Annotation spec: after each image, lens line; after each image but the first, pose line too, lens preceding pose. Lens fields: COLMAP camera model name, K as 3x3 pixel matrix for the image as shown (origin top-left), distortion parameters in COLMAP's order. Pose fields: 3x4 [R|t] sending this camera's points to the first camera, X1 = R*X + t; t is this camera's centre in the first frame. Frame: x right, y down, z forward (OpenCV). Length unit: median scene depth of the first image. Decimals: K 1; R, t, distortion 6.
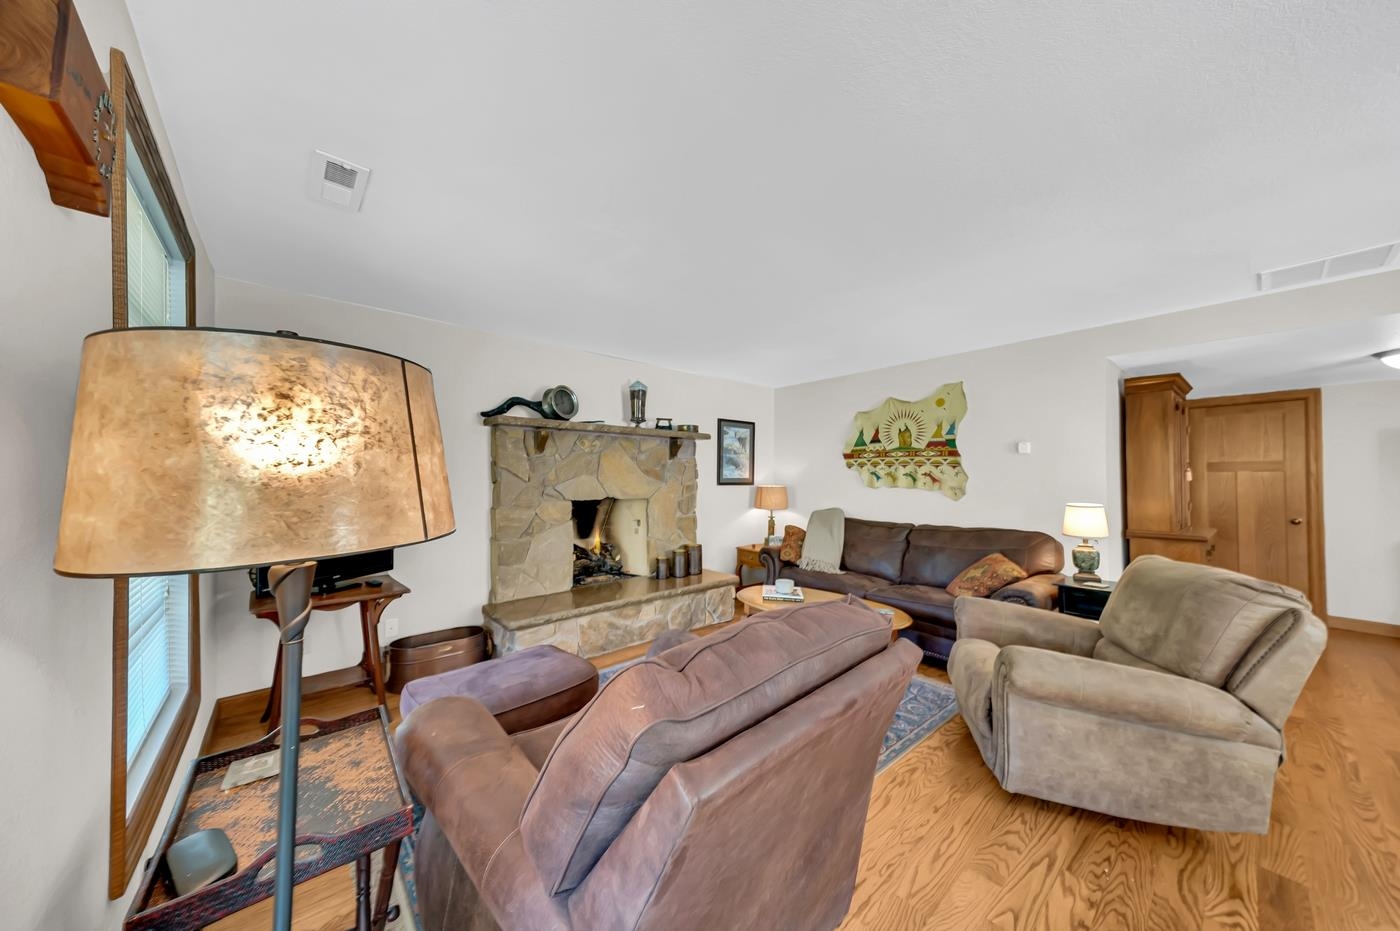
lens RADIAL K [[468.2, 0, 700.0], [0, 468.2, 465.5], [0, 0, 1]] dist [0.013475, -0.000013]
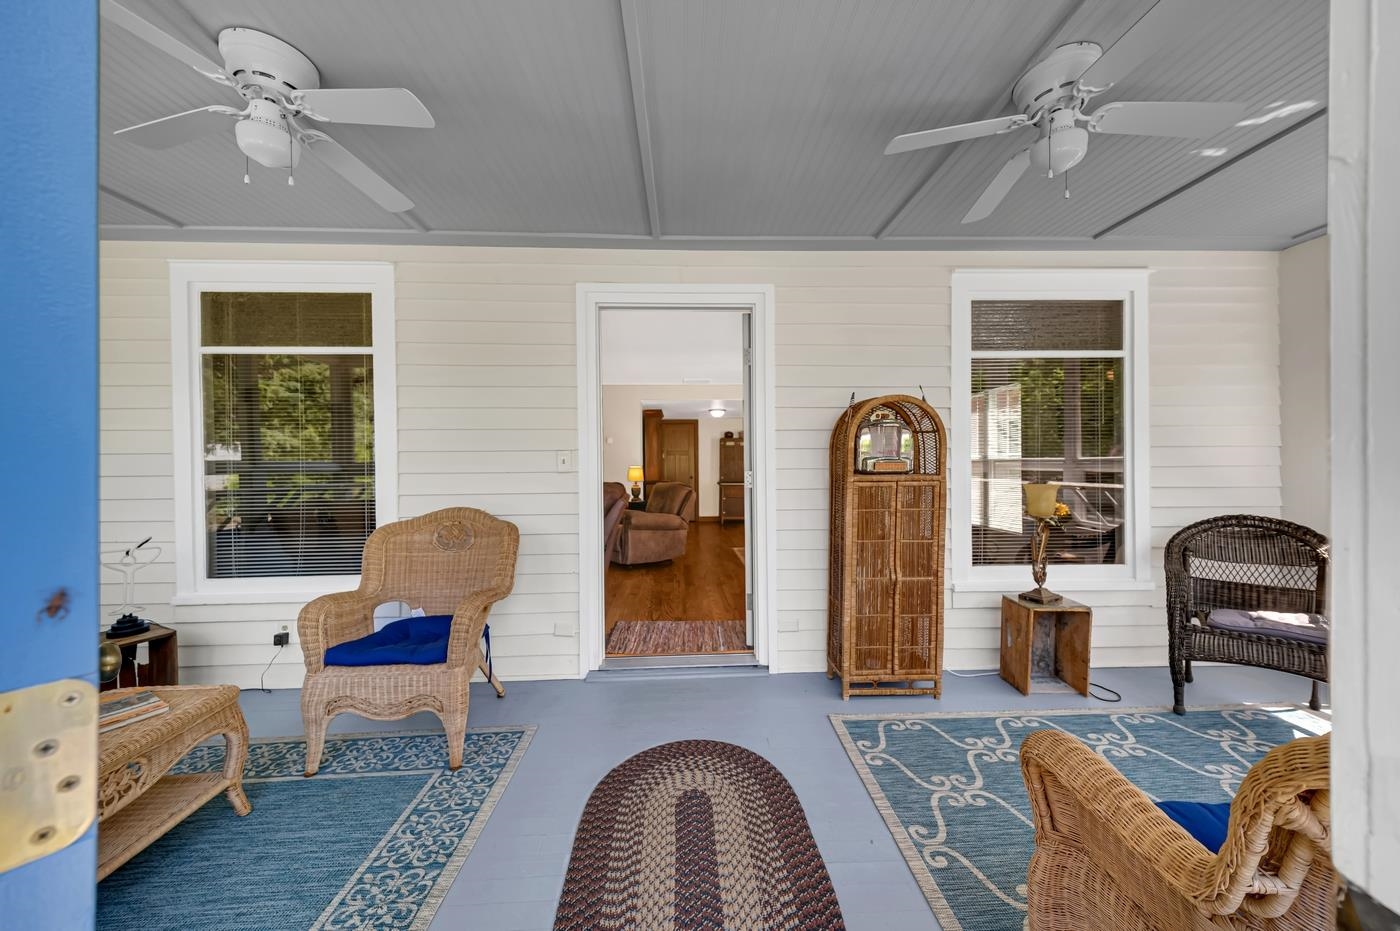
lens RADIAL K [[492.0, 0, 703.1], [0, 492.0, 470.0], [0, 0, 1]] dist [0.014592, -0.000056]
pose [[0.608017, -0.025303, 0.793521, -0.605599], [-0.008636, 0.999222, 0.038480, 0.001160], [-0.793877, -0.030249, 0.607325, -0.488299]]
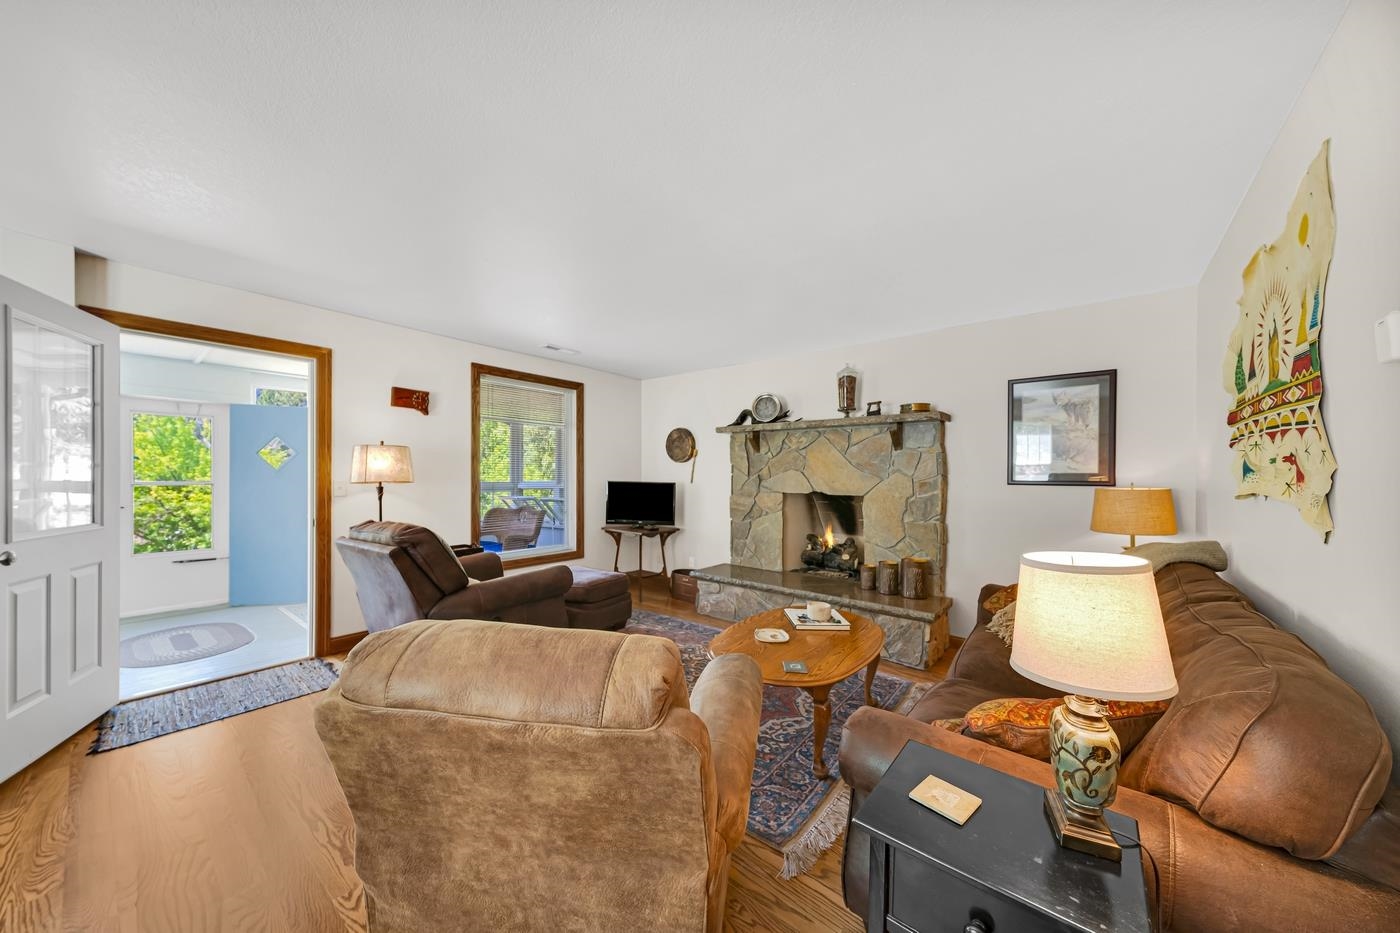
lens RADIAL K [[492.0, 0, 703.1], [0, 492.0, 471.0], [0, 0, 1]] dist [0.014592, -0.000056]
pose [[0.142322, -0.002203, -0.989818, 0.846017], [0.023129, 0.999732, 0.001100, 0.016955], [0.989550, -0.023050, 0.142334, 0.628337]]
